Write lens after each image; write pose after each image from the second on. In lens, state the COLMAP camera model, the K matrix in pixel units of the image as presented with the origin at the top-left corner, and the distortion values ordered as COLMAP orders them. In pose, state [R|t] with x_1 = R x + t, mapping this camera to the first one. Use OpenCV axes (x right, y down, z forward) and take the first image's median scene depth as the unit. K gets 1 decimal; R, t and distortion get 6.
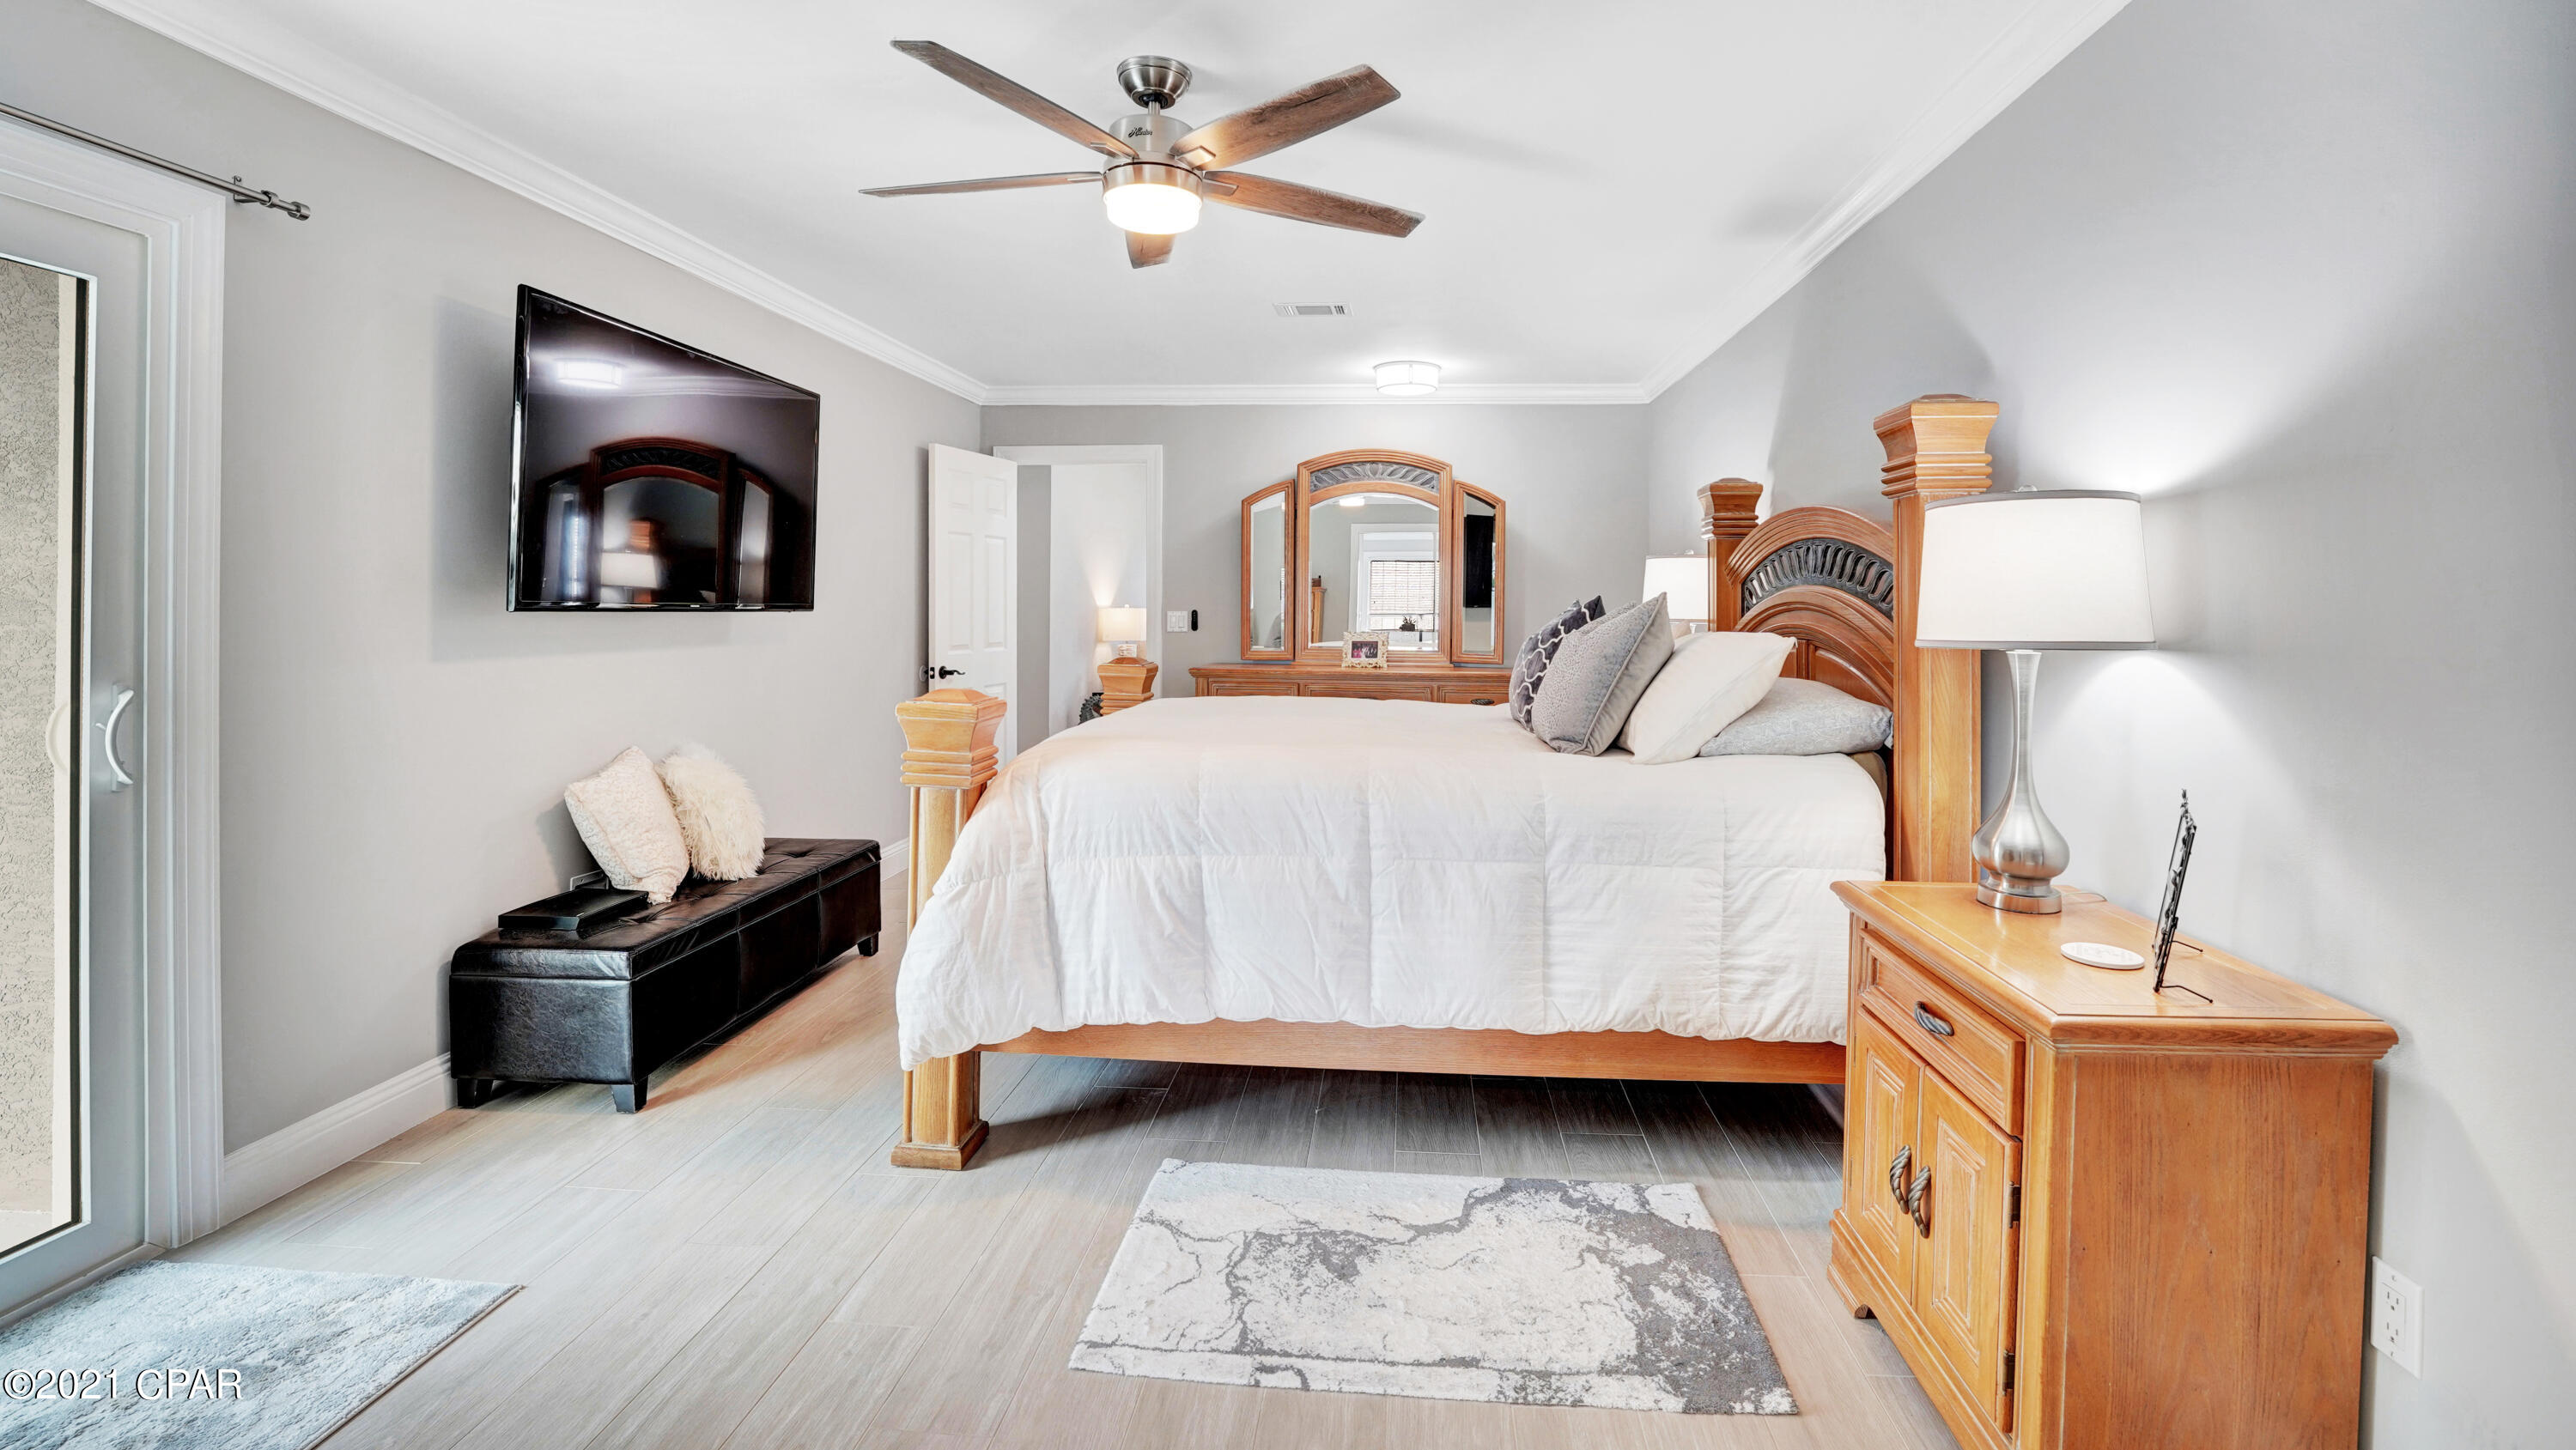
lens RADIAL K [[1075.0, 0, 1344.9], [0, 1075.0, 609.6], [0, 0, 1]] dist [-0.026325, 0.002510]
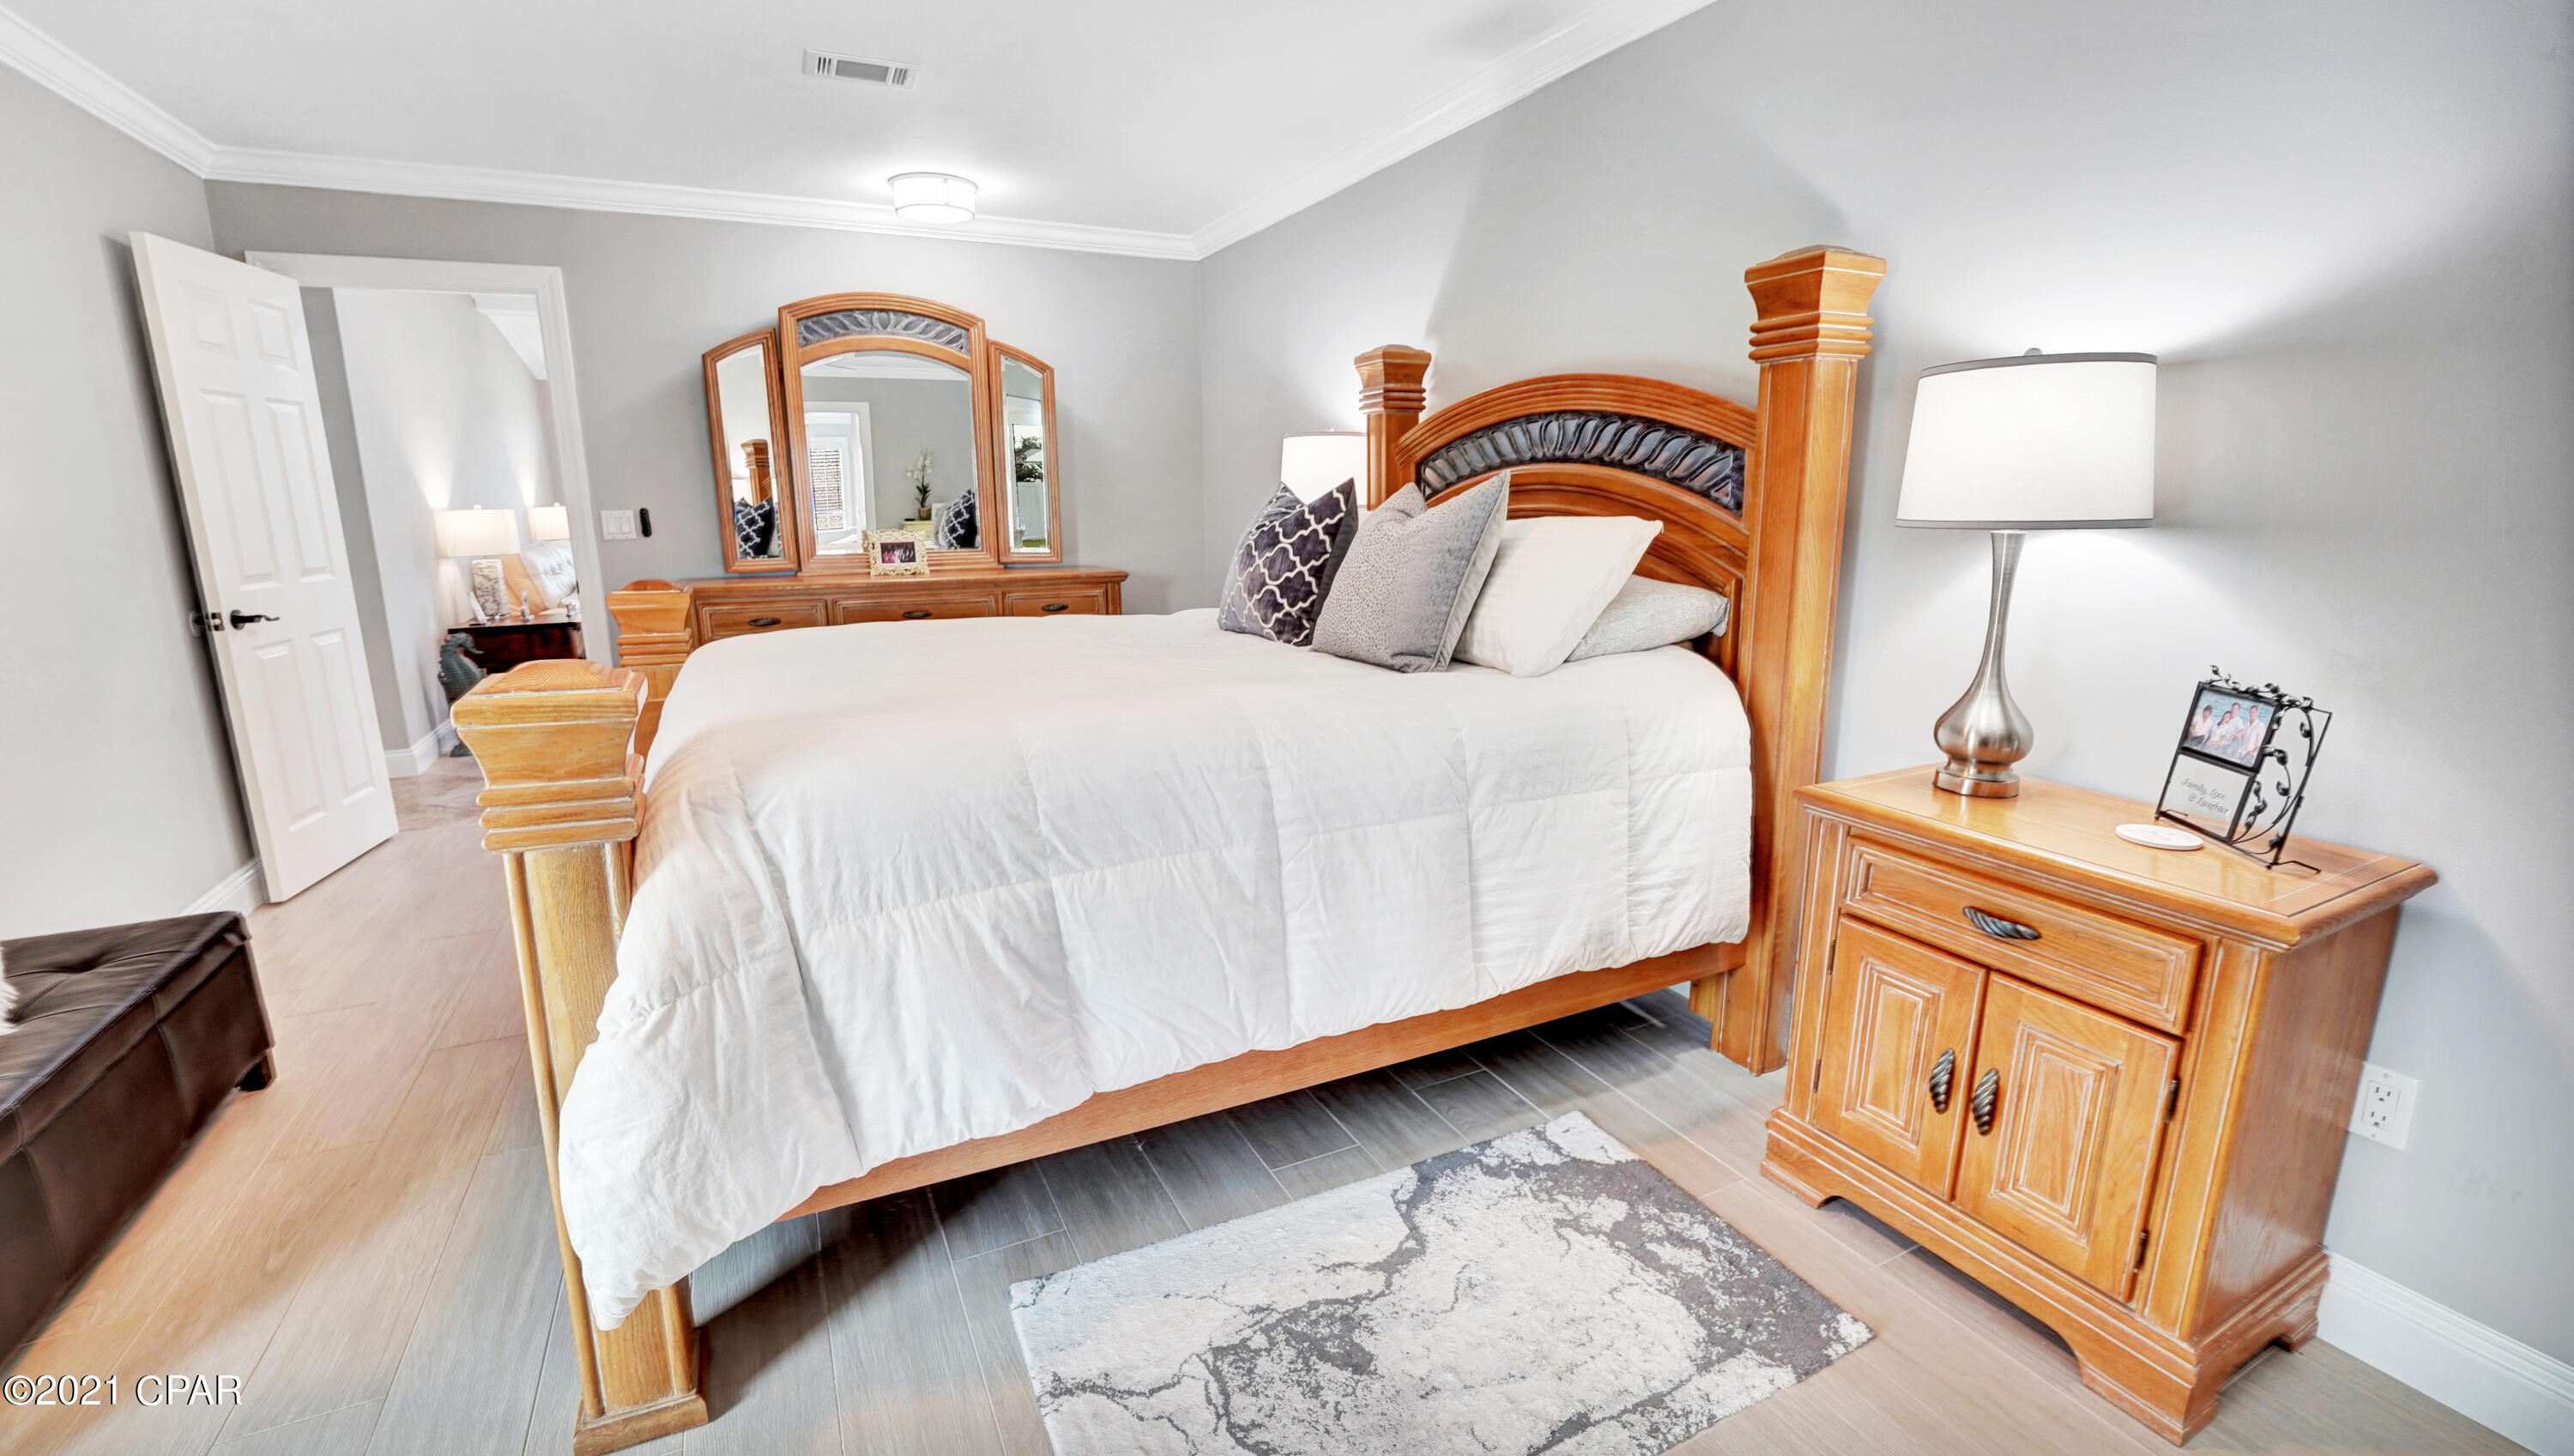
lens RADIAL K [[1065.6, 0, 1270.3], [0, 1065.6, 719.5], [0, 0, 1]] dist [-0.025039, 0.000199]
pose [[0.873584, -0.115351, 0.472805, -0.319180], [0.017191, 0.978213, 0.206893, -0.001058], [-0.486369, -0.172611, 0.856534, 0.387504]]
